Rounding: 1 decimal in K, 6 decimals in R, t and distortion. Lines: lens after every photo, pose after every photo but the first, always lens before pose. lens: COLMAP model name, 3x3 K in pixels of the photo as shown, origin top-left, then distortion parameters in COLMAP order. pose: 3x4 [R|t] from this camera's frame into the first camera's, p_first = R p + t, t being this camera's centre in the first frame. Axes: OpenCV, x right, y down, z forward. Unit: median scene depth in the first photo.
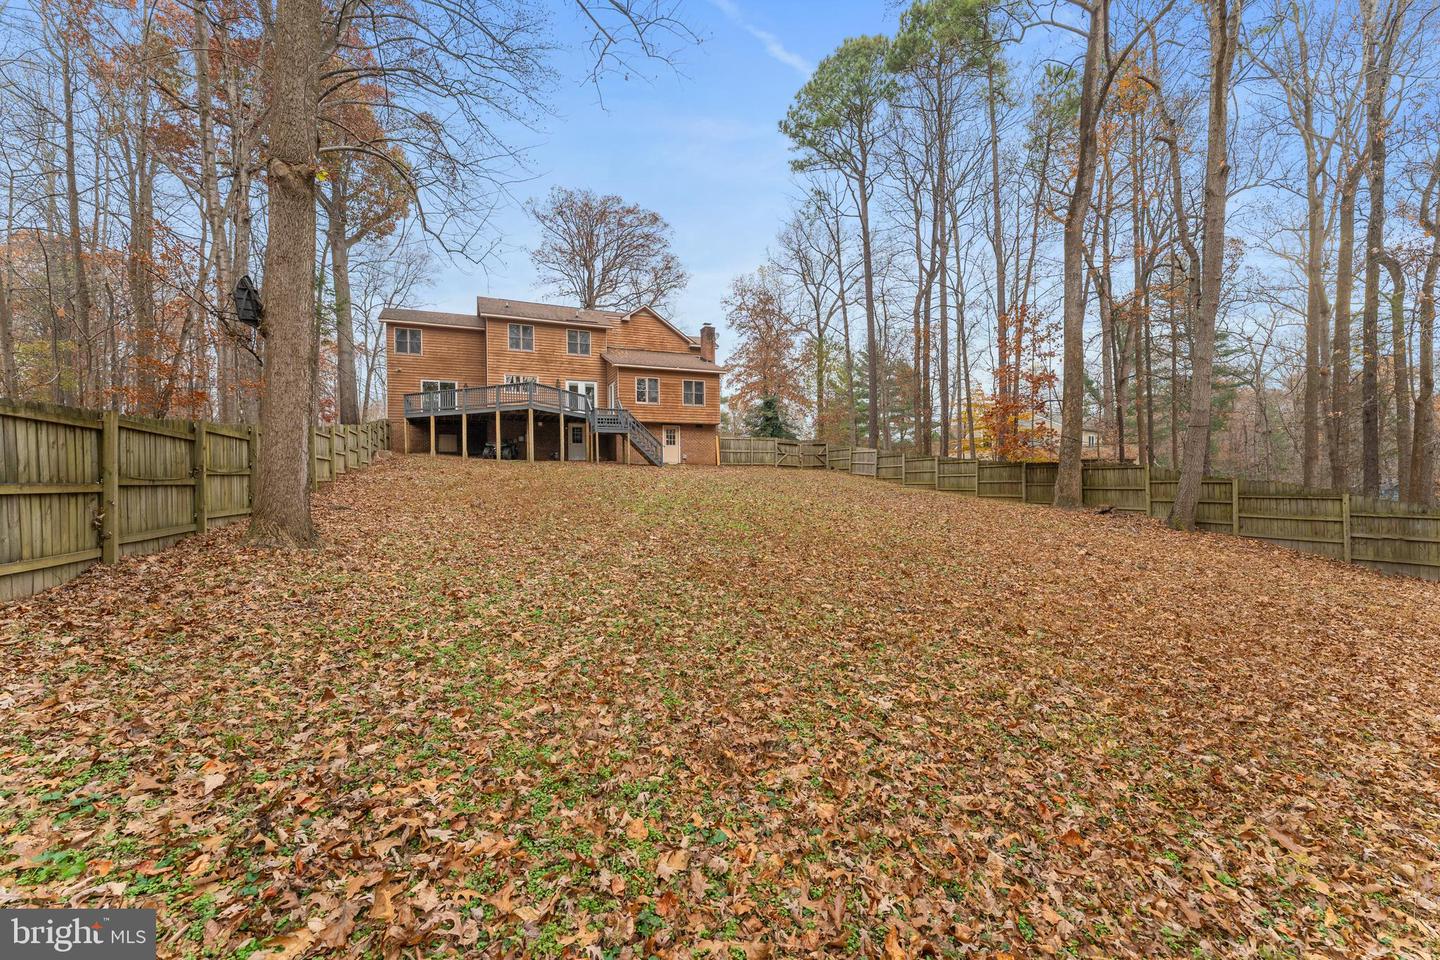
lens RADIAL K [[579.6, 0, 719.4], [0, 579.6, 472.0], [0, 0, 1]] dist [-0.000573, -0.000043]
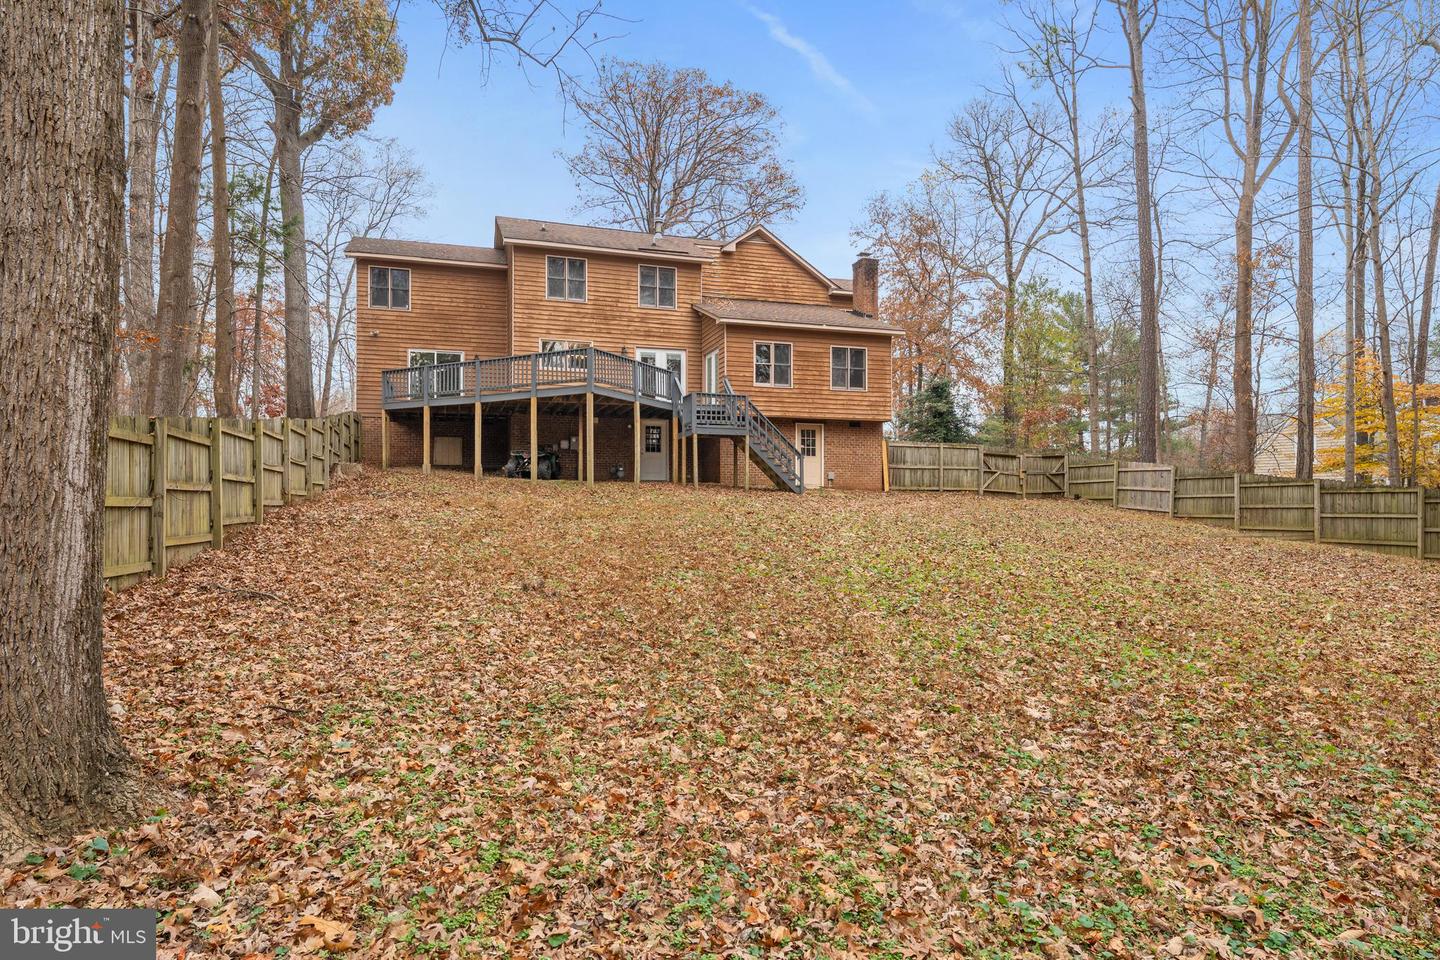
lens RADIAL K [[823.1, 0, 720.0], [0, 823.1, 480.0], [0, 0, 1]] dist [0.000728, 0.000315]
pose [[0.994690, 0.008531, -0.102562, -0.081107], [-0.010121, 0.999836, -0.014998, -0.007716], [0.102418, 0.015956, 0.994613, 0.141427]]
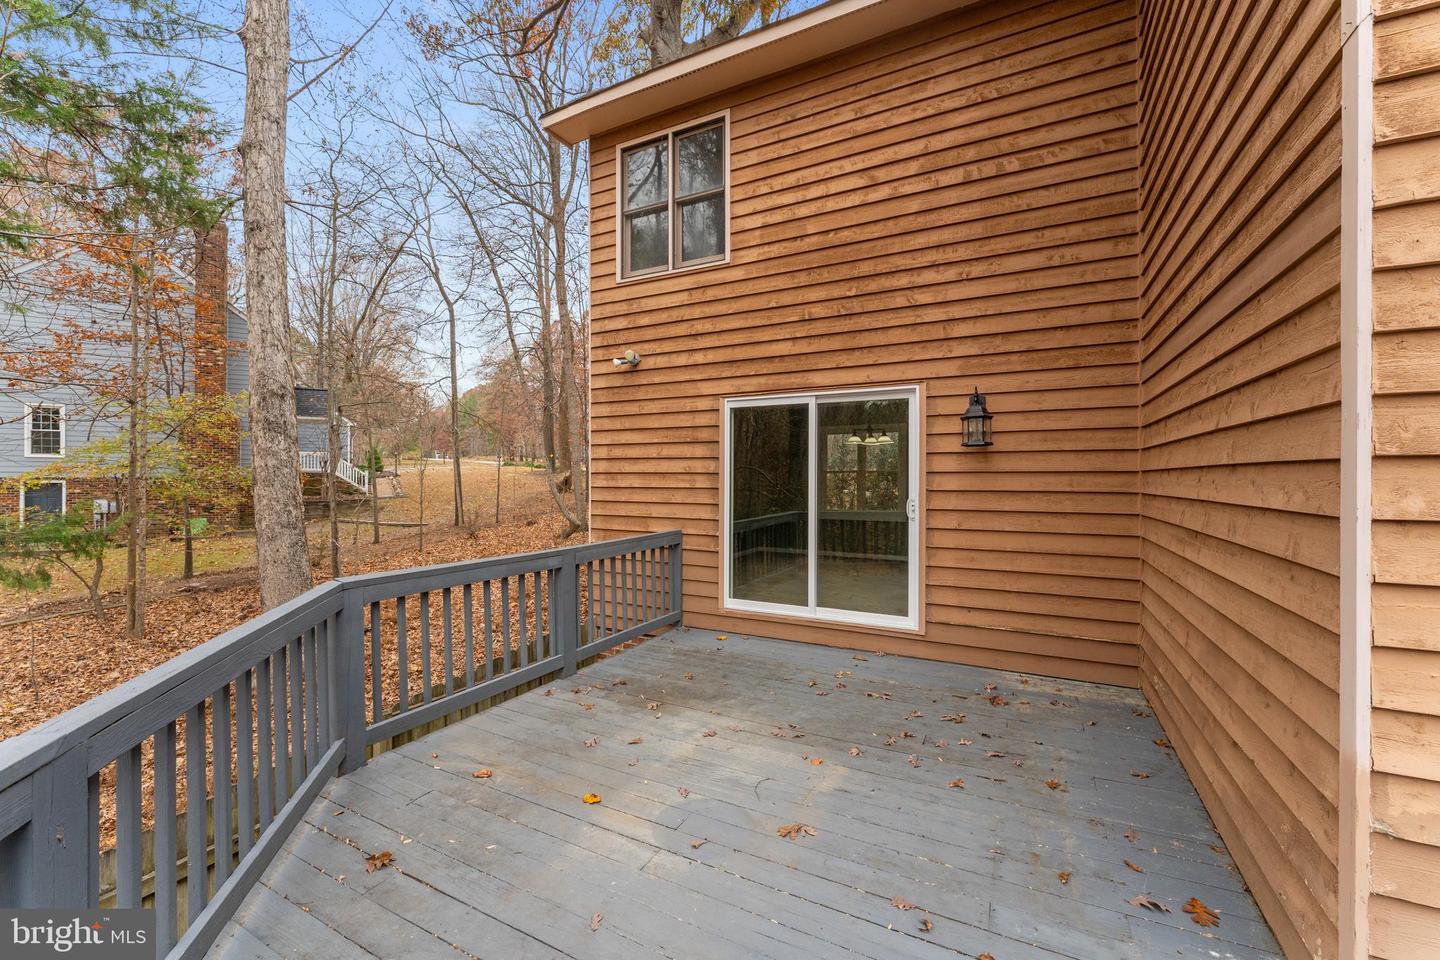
lens RADIAL K [[579.6, 0, 719.4], [0, 579.6, 472.0], [0, 0, 1]] dist [-0.000573, -0.000043]
pose [[0.622600, 0.008683, -0.782492, -0.345205], [0.000386, 0.999935, 0.011403, -0.127068], [0.782540, -0.007402, 0.622557, 0.810467]]
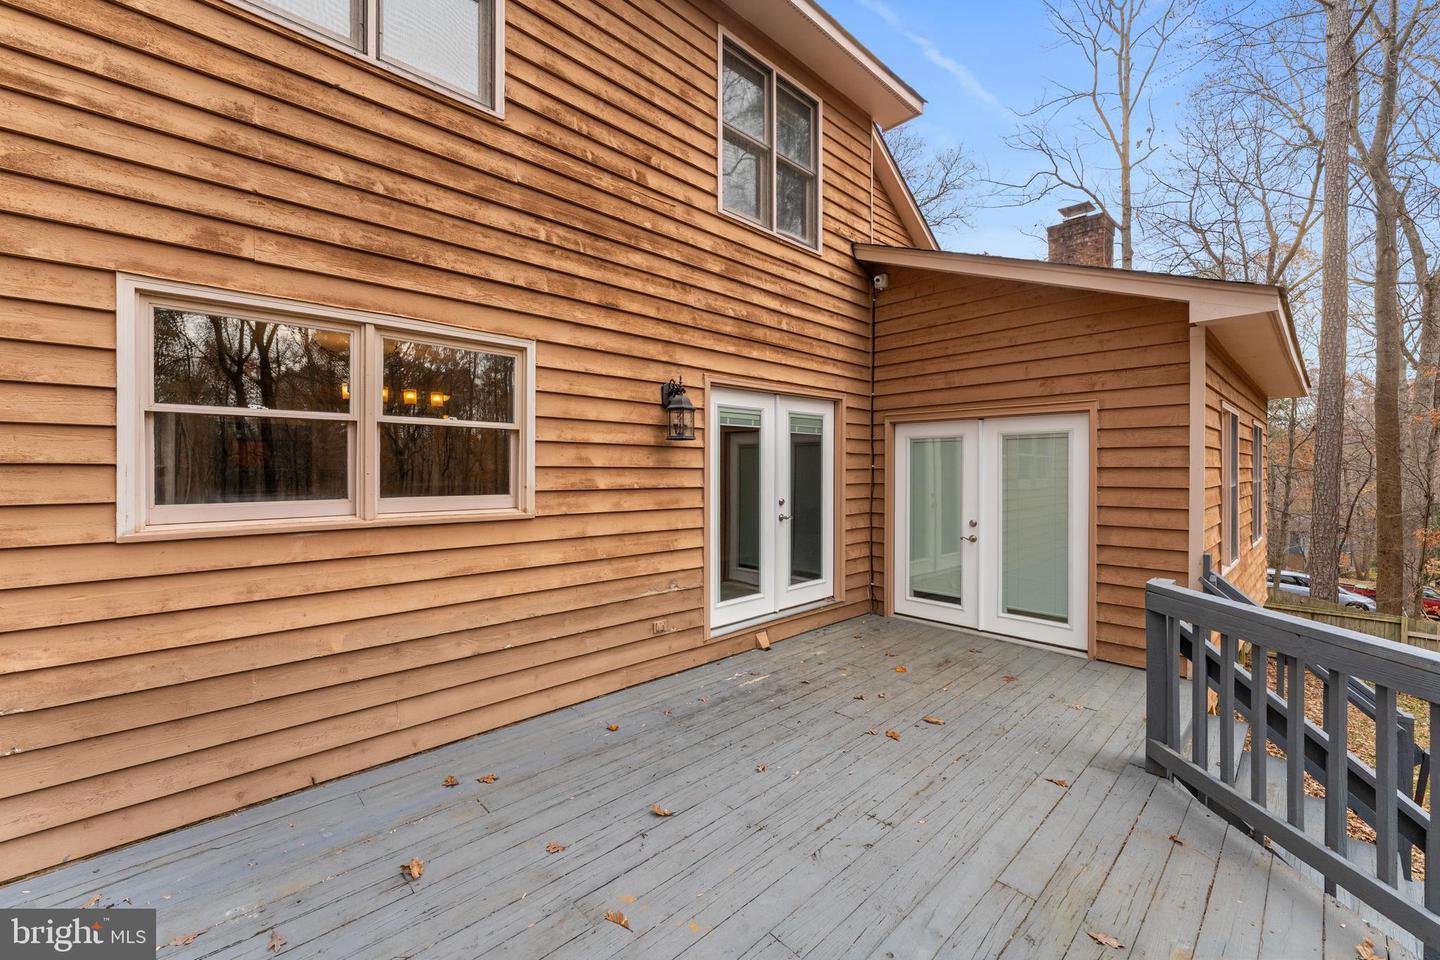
lens RADIAL K [[582.5, 0, 718.6], [0, 582.5, 468.3], [0, 0, 1]] dist [-0.001546, -0.000252]
pose [[0.941355, 0.012811, 0.337174, -0.285055], [-0.017140, 0.999804, 0.009865, -0.129135], [-0.336982, -0.015065, 0.941391, 0.795348]]
